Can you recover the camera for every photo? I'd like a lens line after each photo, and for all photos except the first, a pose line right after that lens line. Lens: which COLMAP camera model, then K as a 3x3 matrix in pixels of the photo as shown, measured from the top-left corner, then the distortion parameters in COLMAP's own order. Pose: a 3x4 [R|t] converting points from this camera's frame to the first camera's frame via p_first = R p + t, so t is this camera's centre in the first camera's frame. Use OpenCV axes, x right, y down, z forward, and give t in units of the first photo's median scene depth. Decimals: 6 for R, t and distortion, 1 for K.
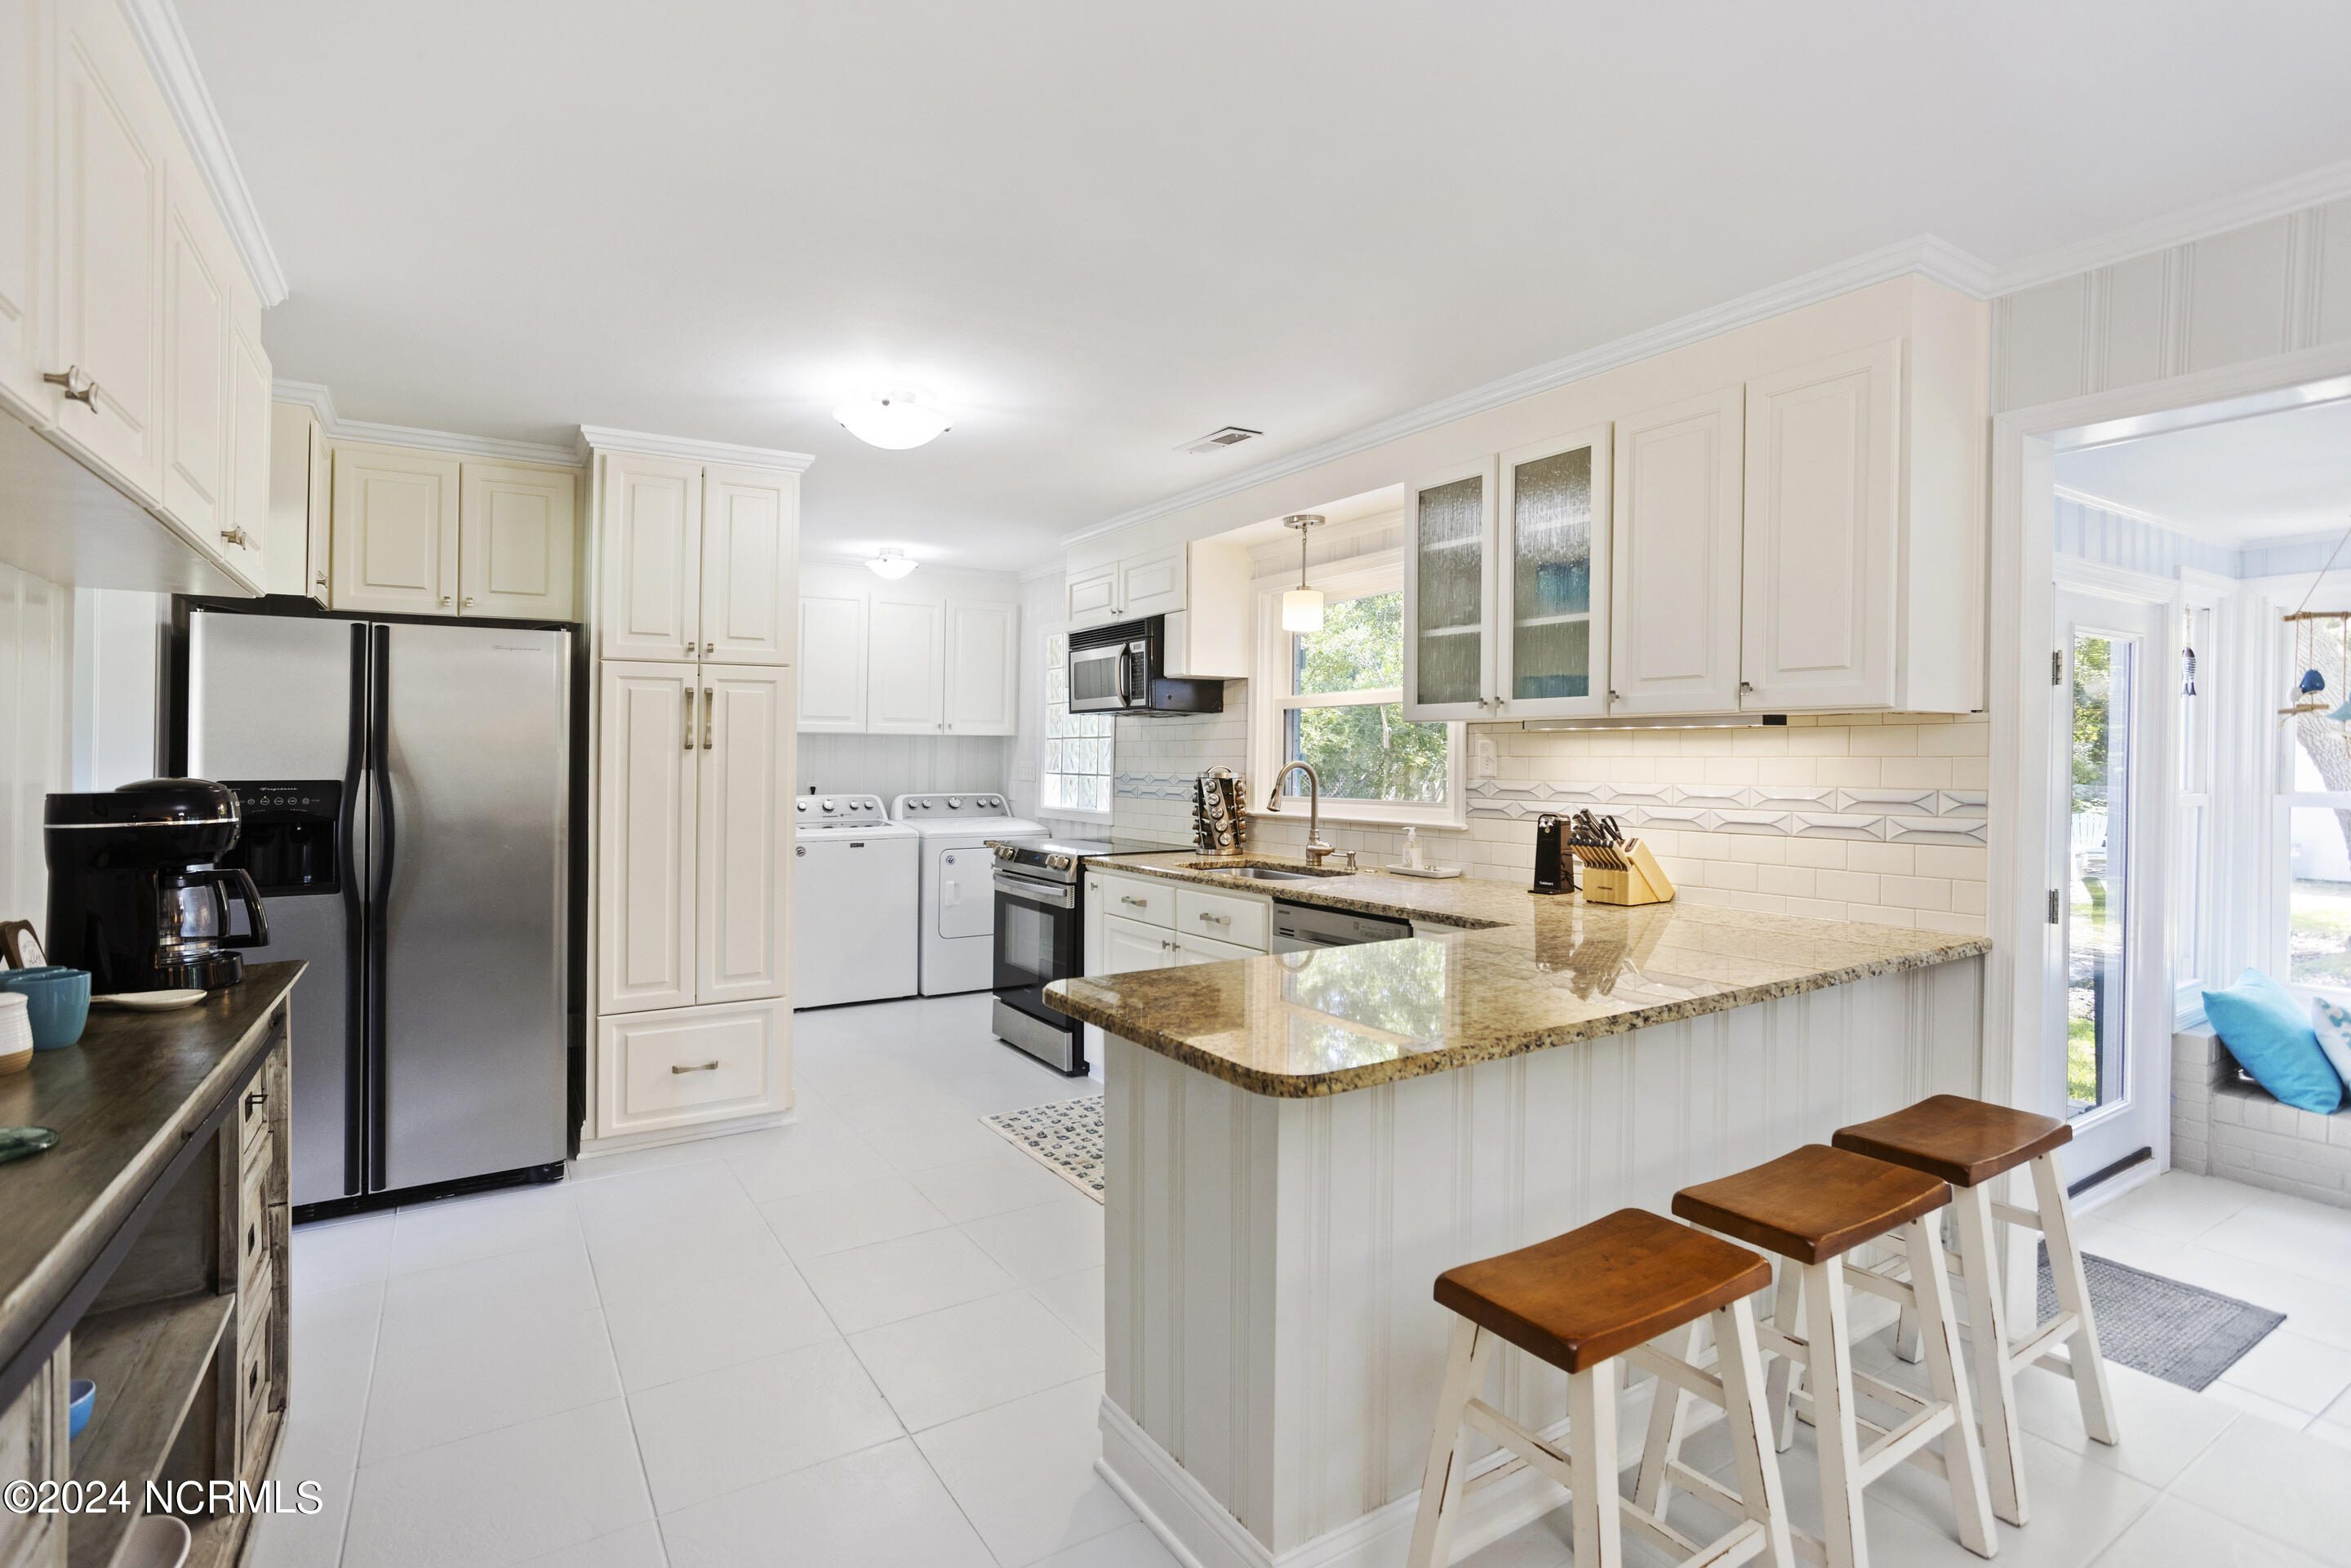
lens RADIAL K [[1145.0, 0, 1193.5], [0, 1145.0, 777.4], [0, 0, 1]] dist [-0.025009, 0.011608]
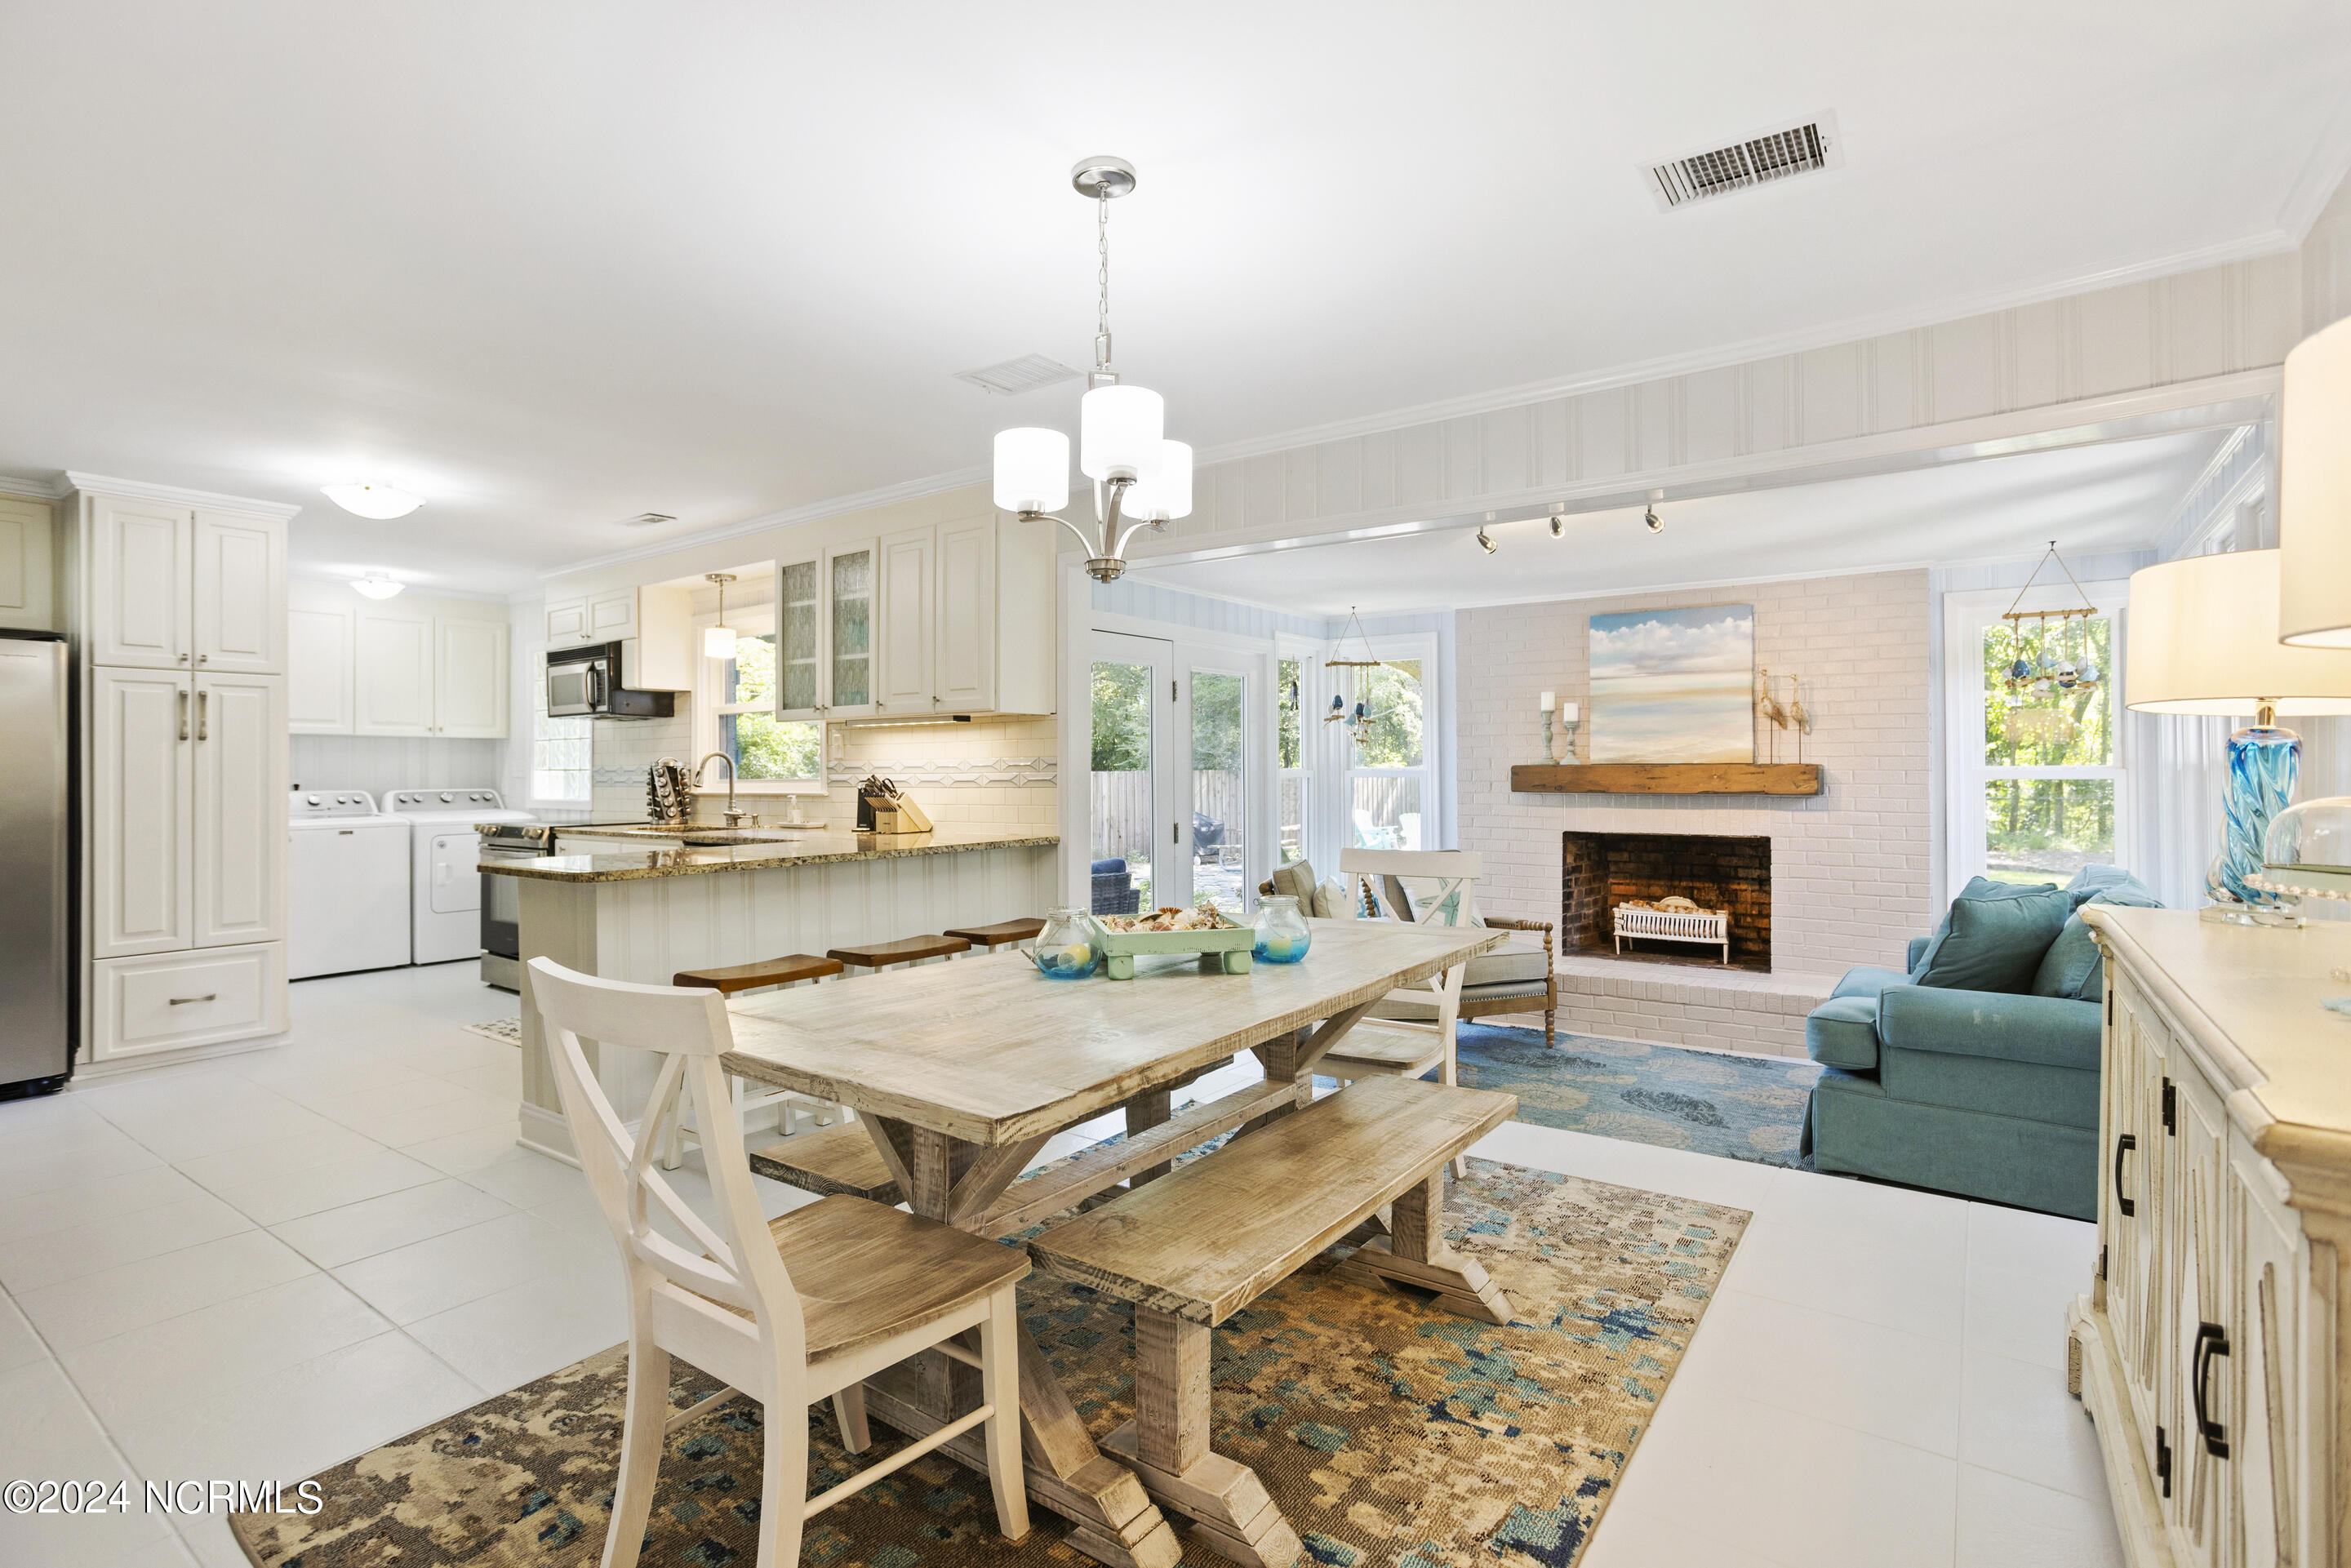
lens RADIAL K [[1145.0, 0, 1177.9], [0, 1145.0, 799.2], [0, 0, 1]] dist [-0.025009, 0.011608]
pose [[0.940447, -0.014010, 0.339652, 0.143531], [0.012561, 0.999900, 0.006464, 0.041580], [-0.339709, -0.001812, 0.940529, -0.482767]]
